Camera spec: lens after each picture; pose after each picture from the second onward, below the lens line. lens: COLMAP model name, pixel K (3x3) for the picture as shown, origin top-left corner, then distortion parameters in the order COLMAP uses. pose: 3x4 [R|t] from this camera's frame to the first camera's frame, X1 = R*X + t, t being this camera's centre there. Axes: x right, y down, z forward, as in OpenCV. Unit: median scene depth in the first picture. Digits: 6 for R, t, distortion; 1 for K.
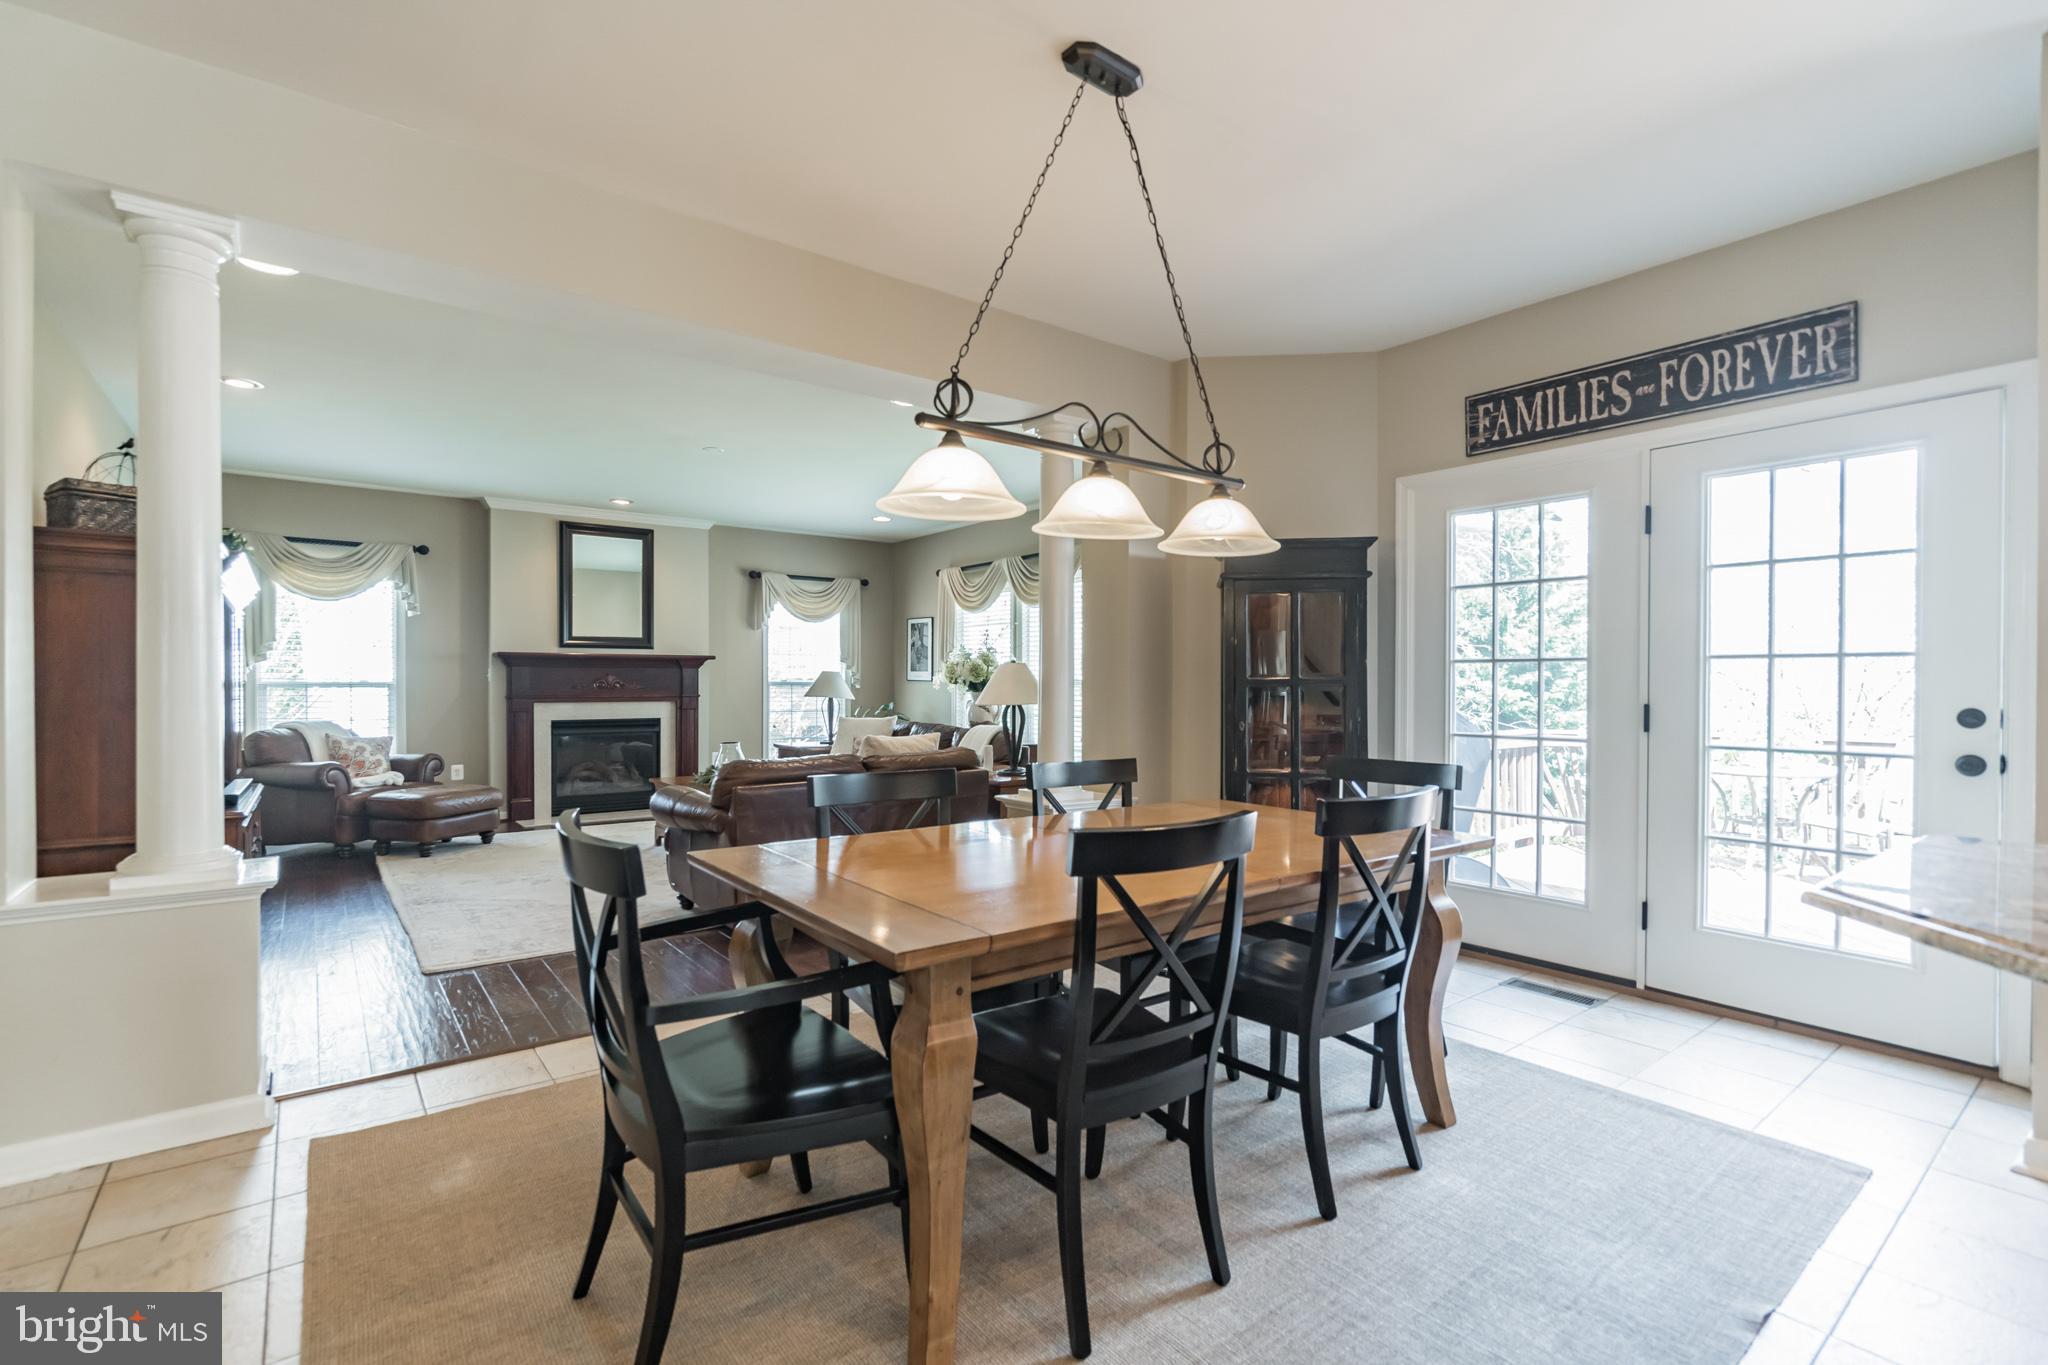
lens RADIAL K [[932.0, 0, 1018.6], [0, 932.0, 689.6], [0, 0, 1]] dist [-0.000787, 0.000158]
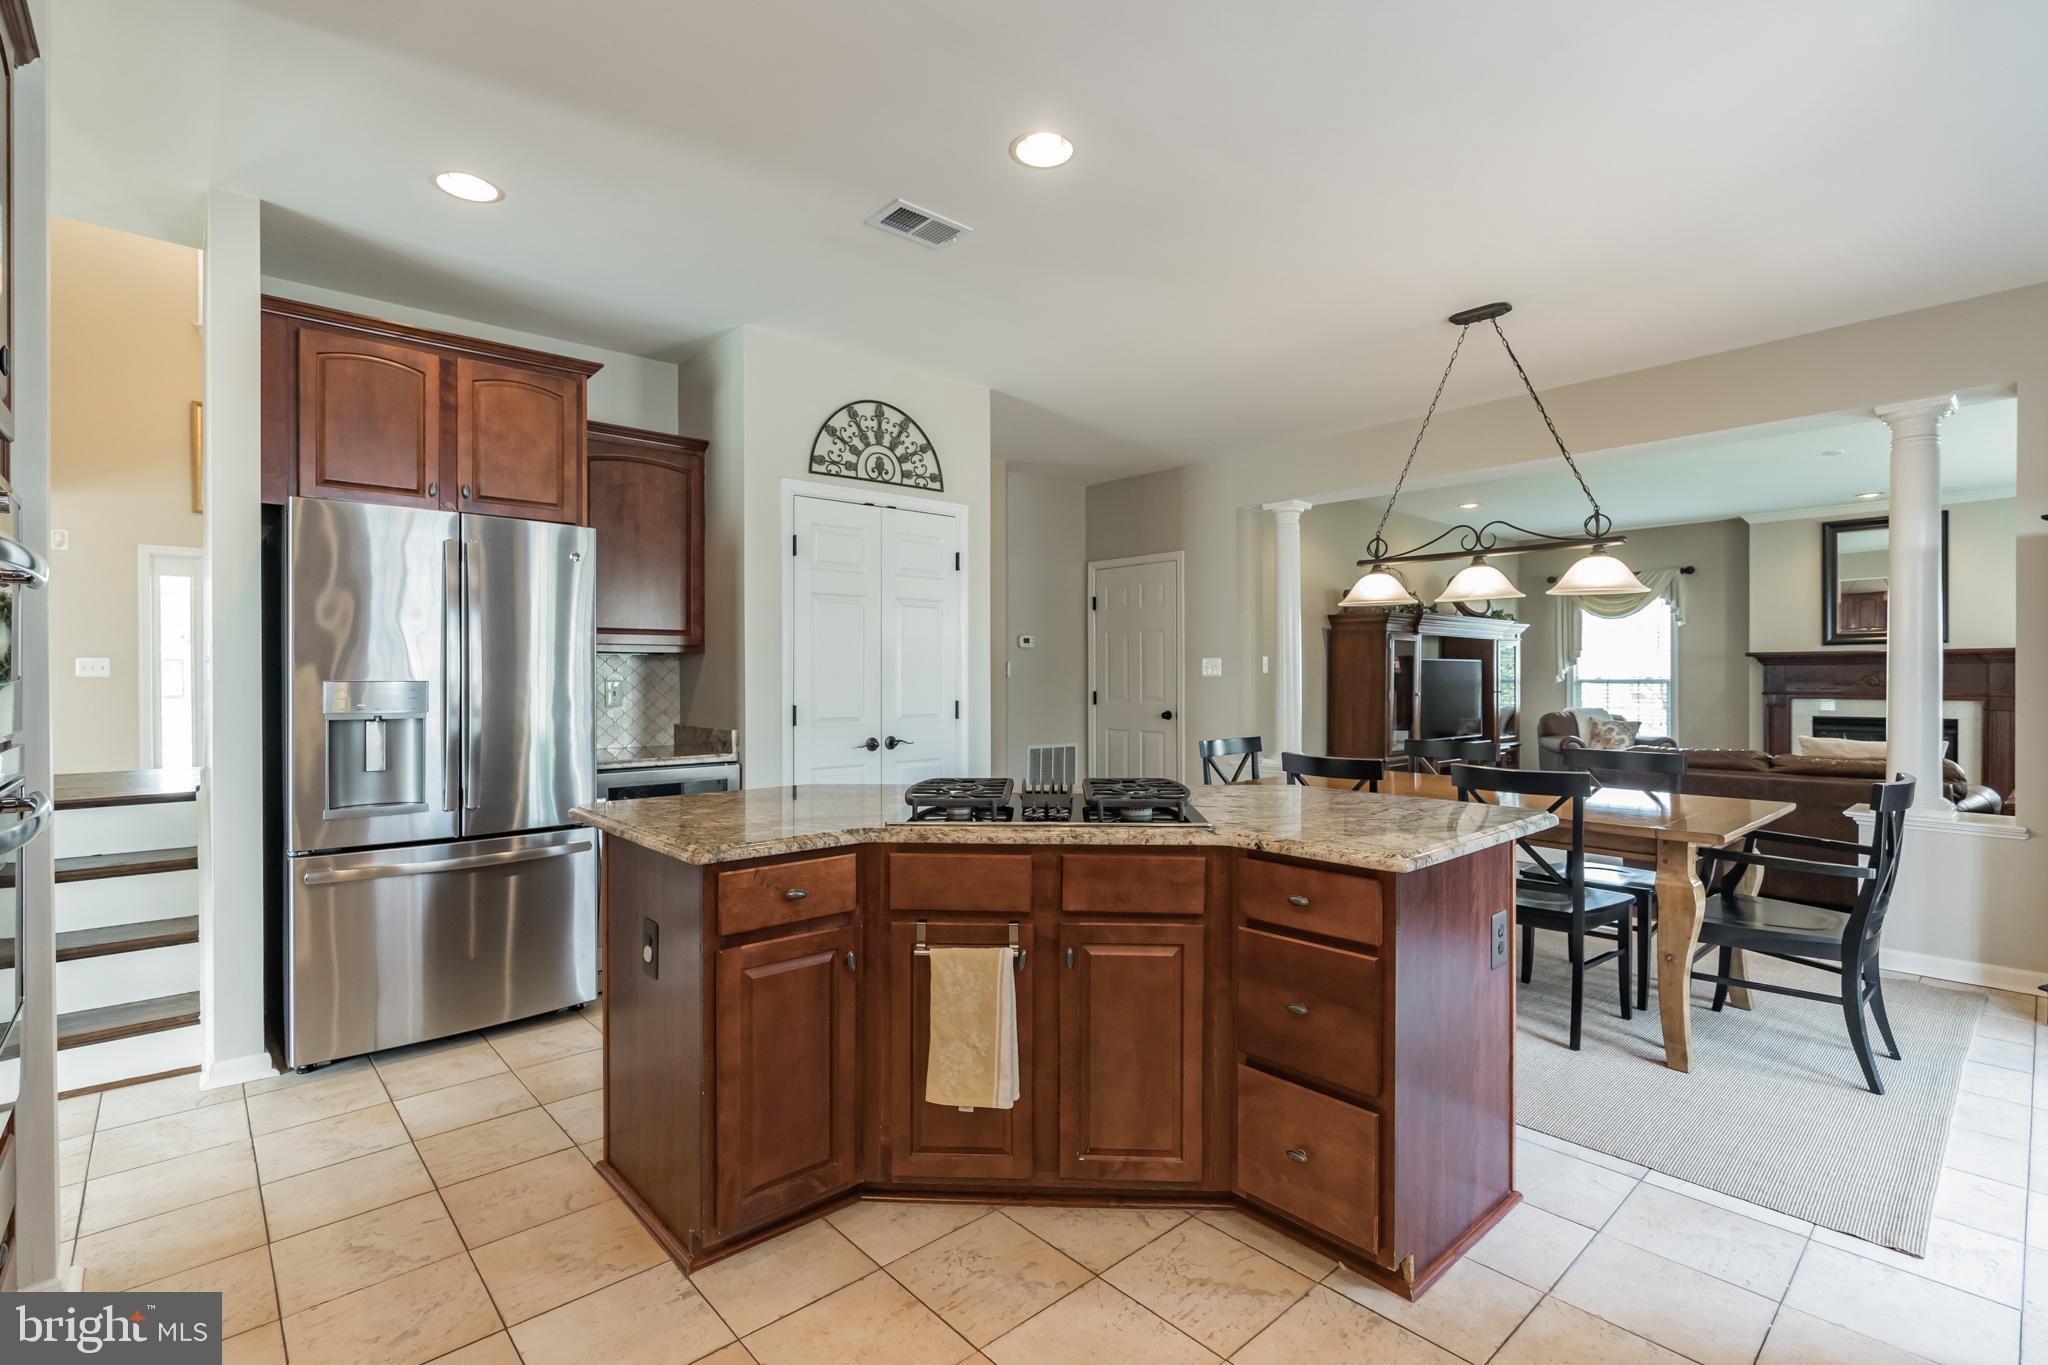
lens RADIAL K [[932.0, 0, 1015.5], [0, 932.0, 676.8], [0, 0, 1]] dist [-0.000787, 0.000158]
pose [[0.084213, 0.001112, -0.996447, 0.483450], [-0.000299, 0.999999, 0.001091, -0.011848], [0.996448, 0.000207, 0.084213, 0.021285]]
